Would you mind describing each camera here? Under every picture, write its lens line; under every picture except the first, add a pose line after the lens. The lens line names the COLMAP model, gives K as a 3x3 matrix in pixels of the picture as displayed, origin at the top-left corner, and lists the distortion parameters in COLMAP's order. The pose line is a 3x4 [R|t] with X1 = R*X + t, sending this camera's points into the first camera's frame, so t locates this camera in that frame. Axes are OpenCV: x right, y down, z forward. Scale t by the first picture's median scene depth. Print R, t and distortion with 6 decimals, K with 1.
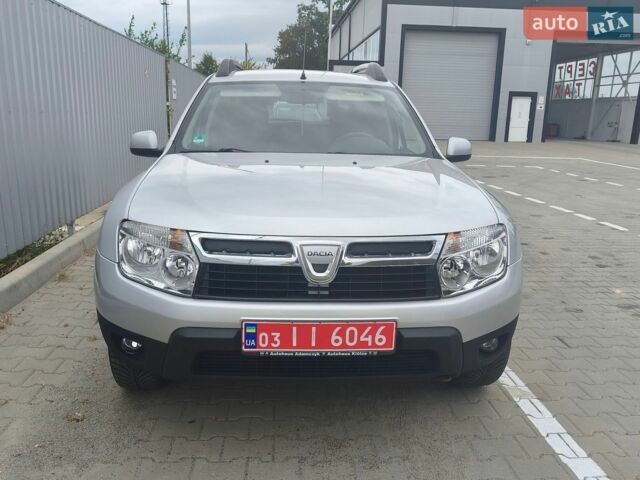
lens RADIAL K [[532.5, 0, 317.7], [0, 532.5, 238.6], [0, 0, 1]] dist [0.007757, -0.006419]
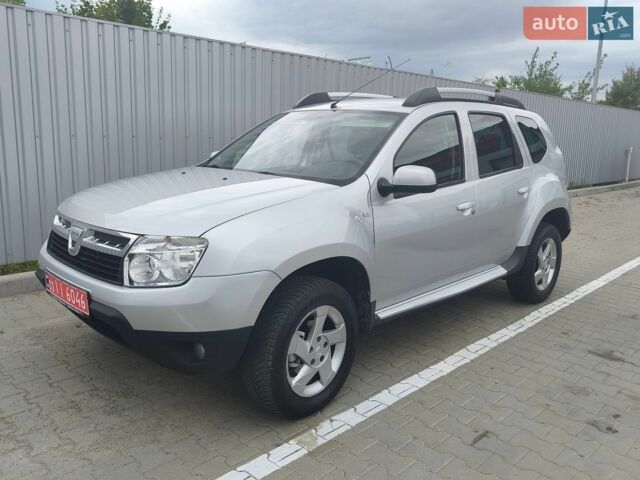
lens RADIAL K [[532.5, 0, 317.7], [0, 532.5, 238.6], [0, 0, 1]] dist [0.007757, -0.006419]
pose [[0.669031, 0.142279, -0.729489, 1.167792], [-0.182691, 0.982874, 0.024148, -0.086823], [0.720431, 0.117116, 0.683566, 0.404768]]
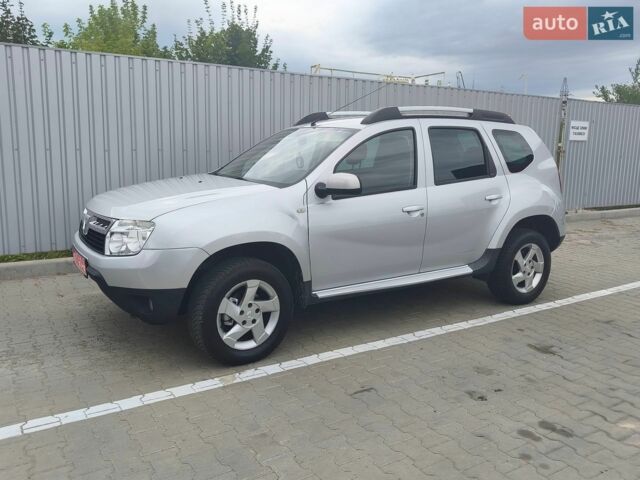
lens RADIAL K [[532.5, 0, 317.7], [0, 532.5, 238.6], [0, 0, 1]] dist [0.007757, -0.006419]
pose [[0.483688, 0.144186, -0.863282, 1.700935], [-0.210668, 0.976518, 0.045064, -0.134618], [0.849509, 0.160069, 0.502705, 0.600403]]
